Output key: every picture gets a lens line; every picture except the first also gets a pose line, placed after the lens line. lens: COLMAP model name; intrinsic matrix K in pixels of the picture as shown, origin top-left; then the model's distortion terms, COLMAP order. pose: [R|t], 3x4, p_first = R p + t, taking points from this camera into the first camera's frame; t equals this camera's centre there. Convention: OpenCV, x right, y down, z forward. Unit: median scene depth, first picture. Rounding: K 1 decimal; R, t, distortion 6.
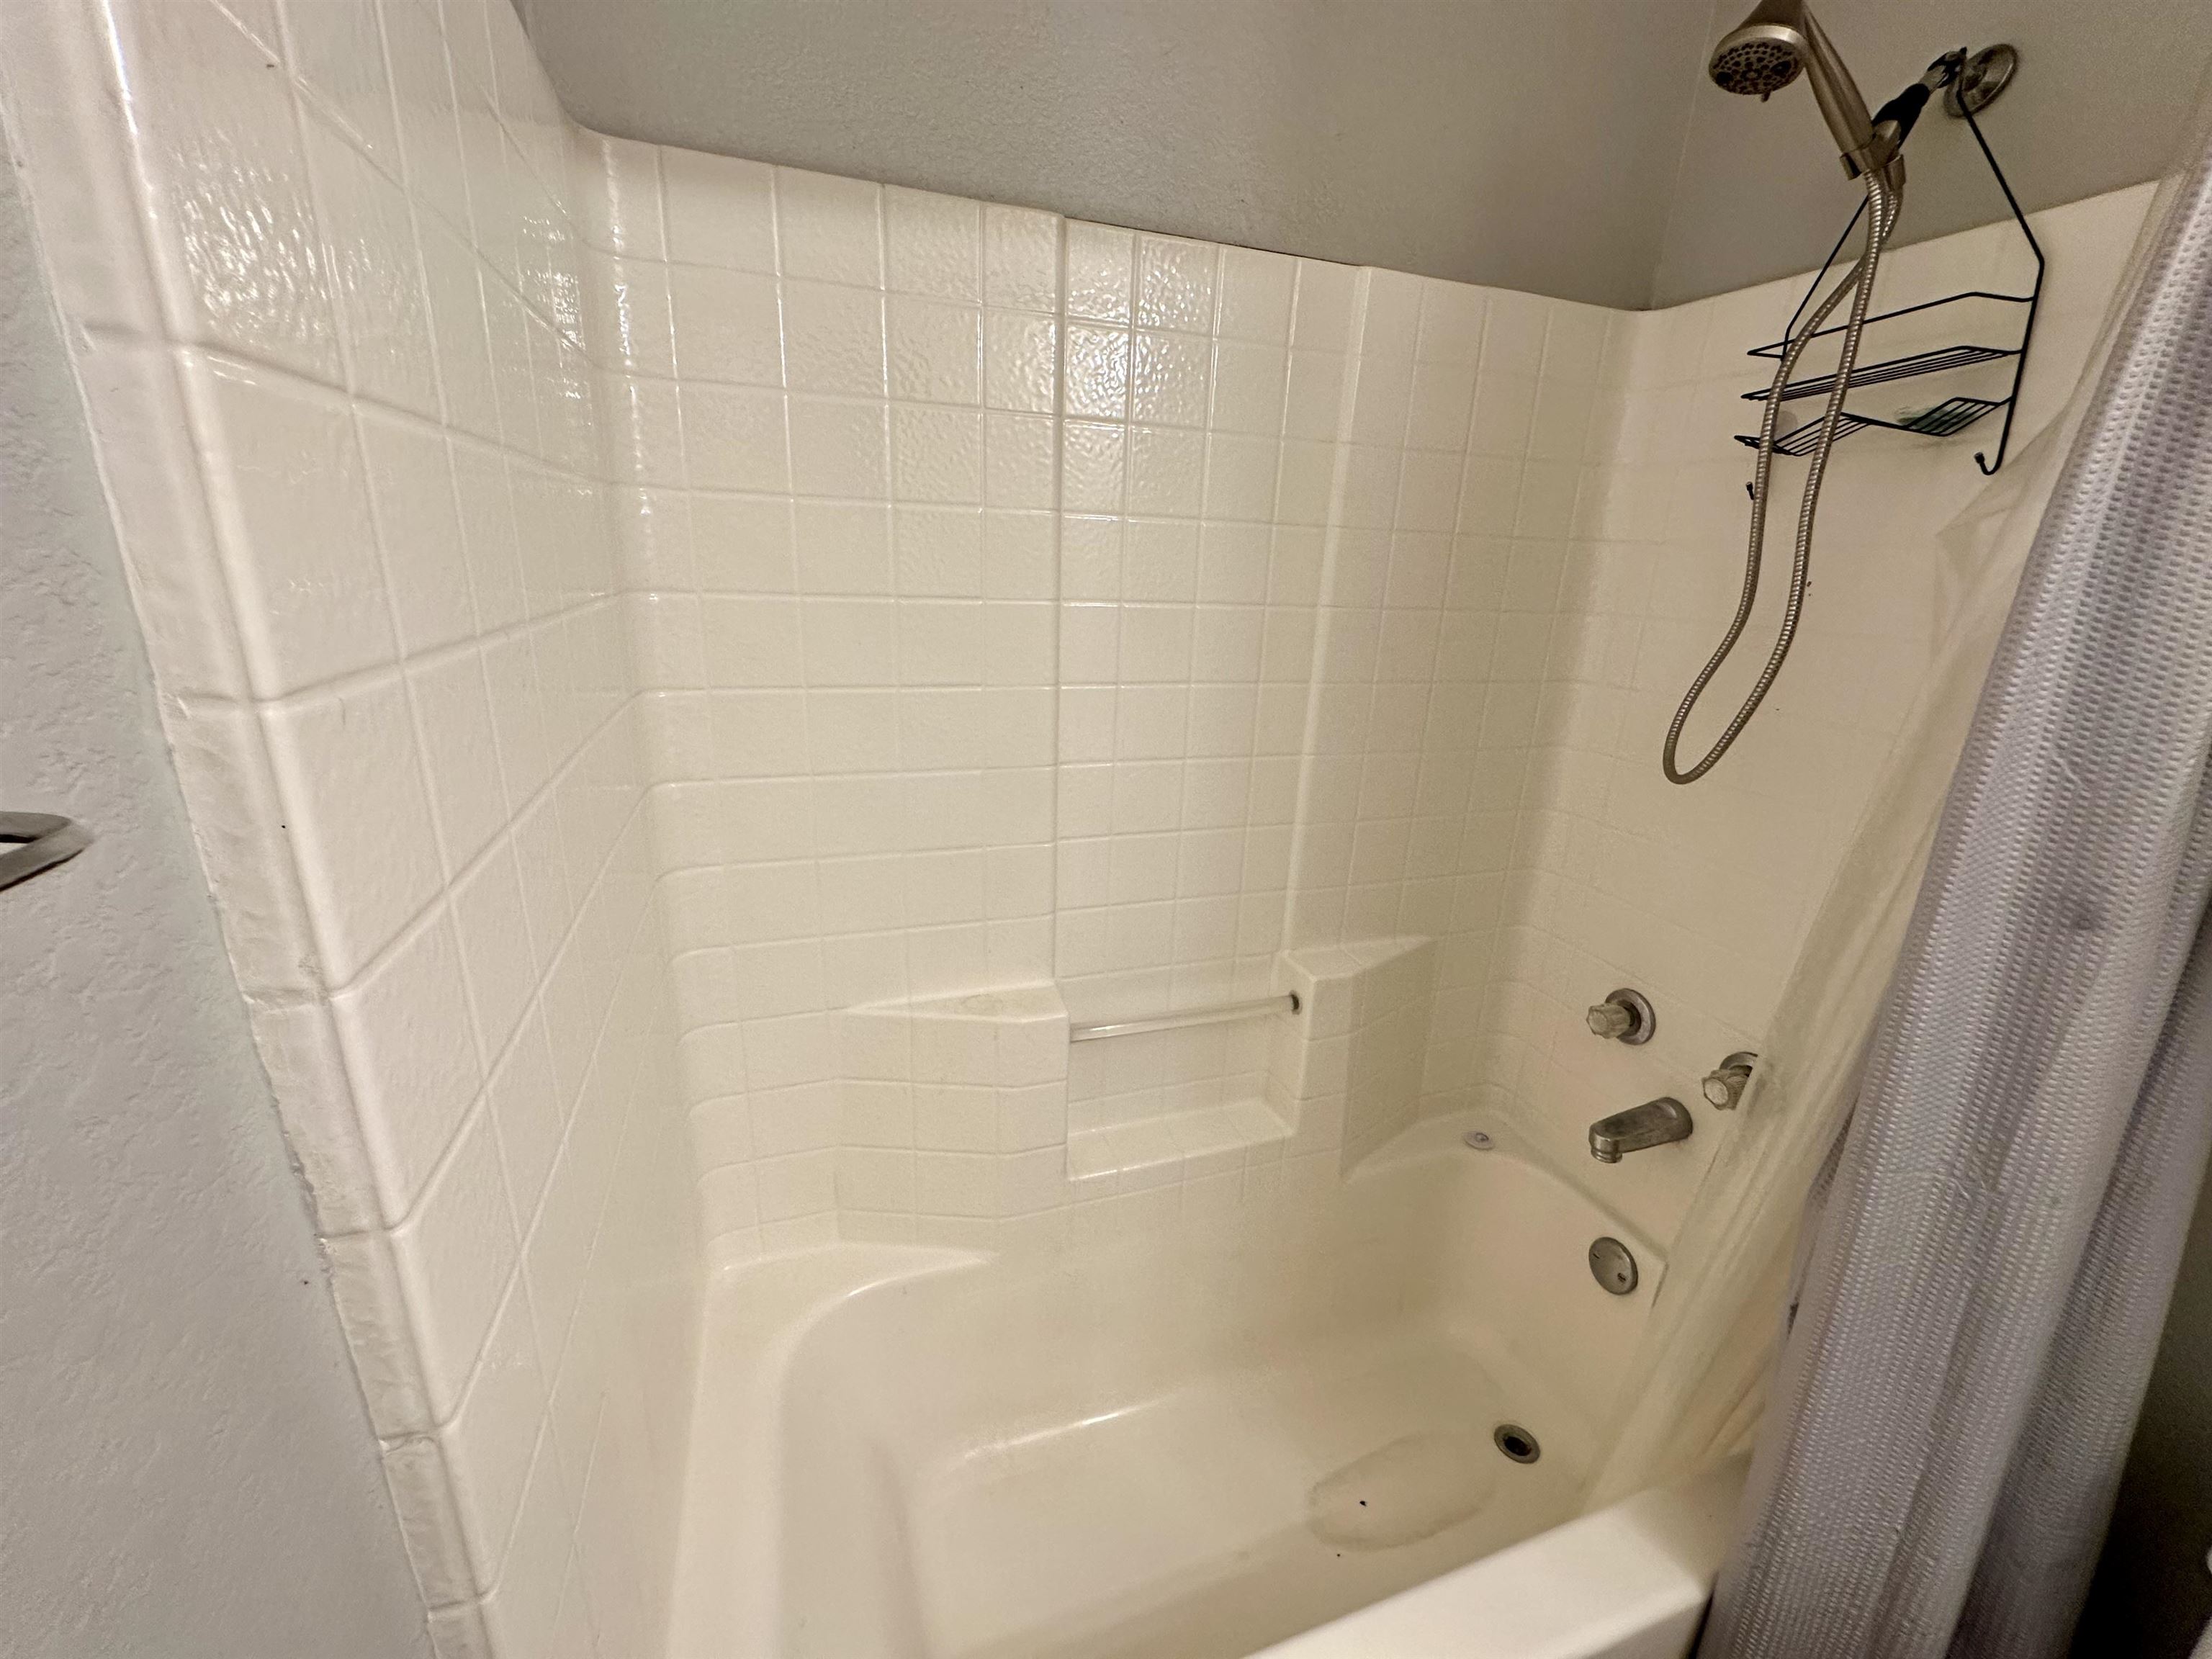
lens RADIAL K [[877.5, 0, 1092.6], [0, 877.5, 831.7], [0, 0, 1]] dist [-0.002668, -0.000002]
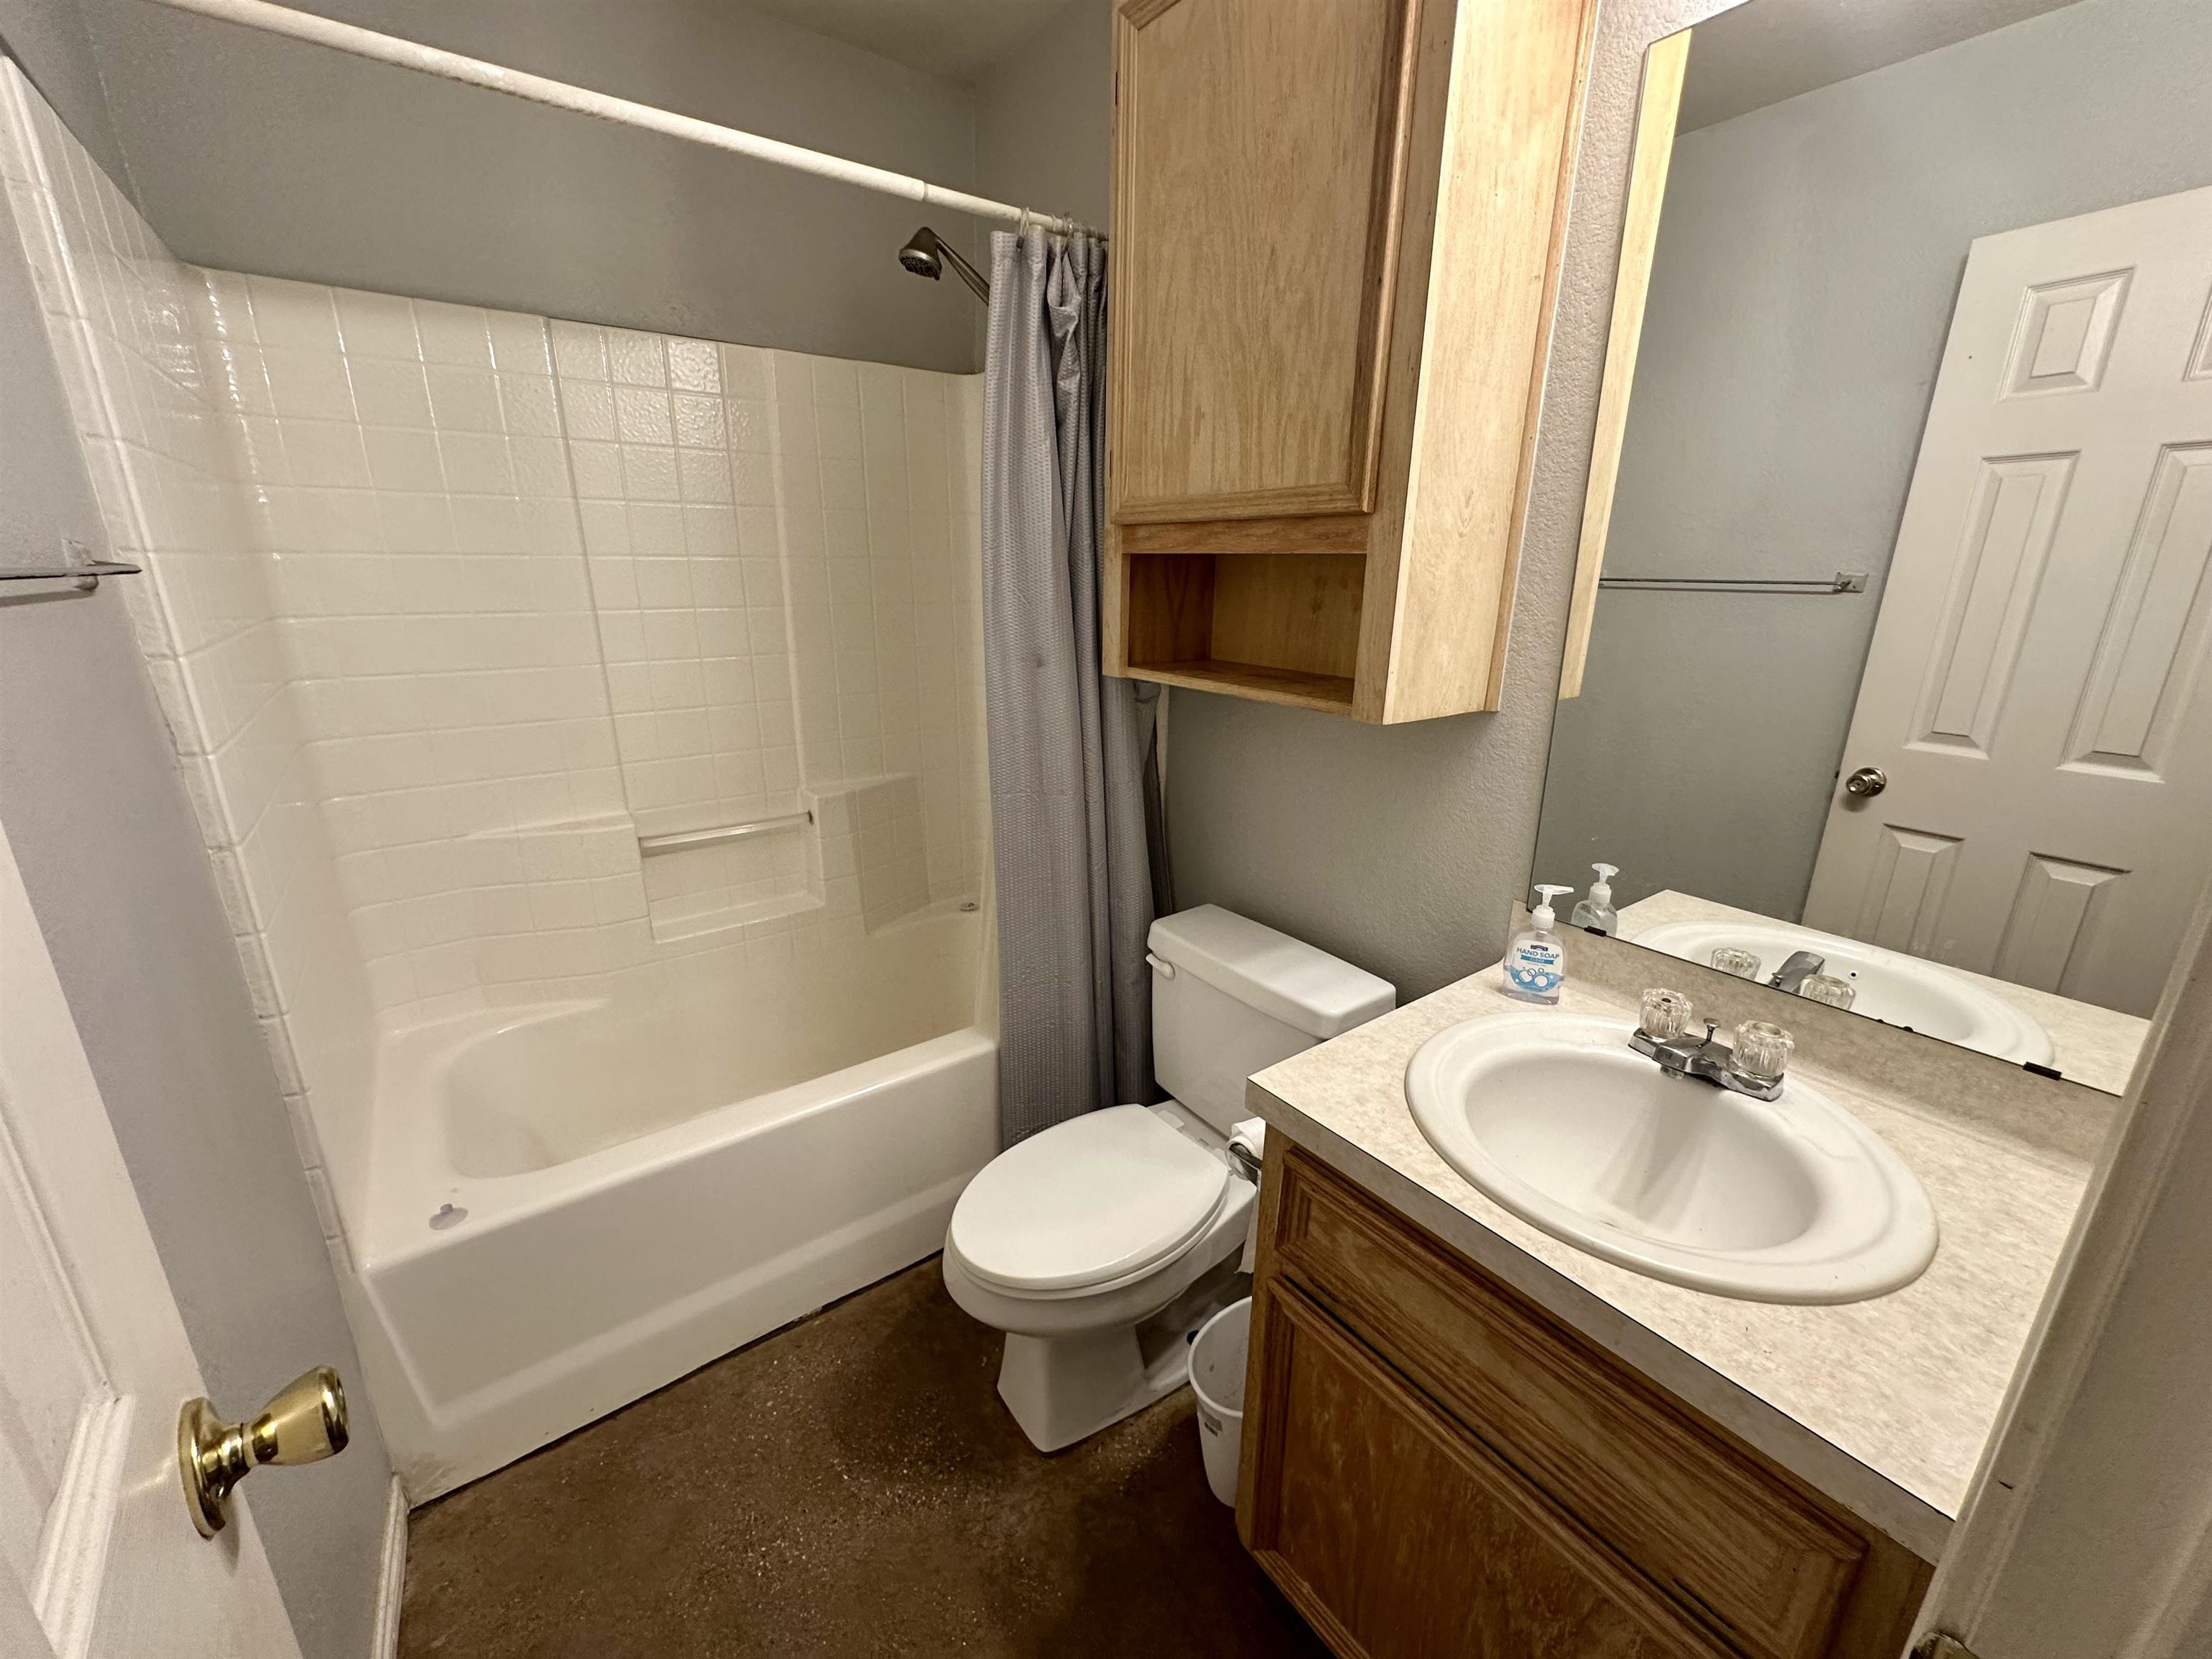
lens RADIAL K [[877.5, 0, 1091.9], [0, 877.5, 830.2], [0, 0, 1]] dist [-0.002668, -0.000002]
pose [[0.952535, -0.116109, 0.281418, 0.361778], [0.114992, 0.993154, 0.020540, 0.330578], [-0.281876, 0.012796, 0.959366, -0.838192]]
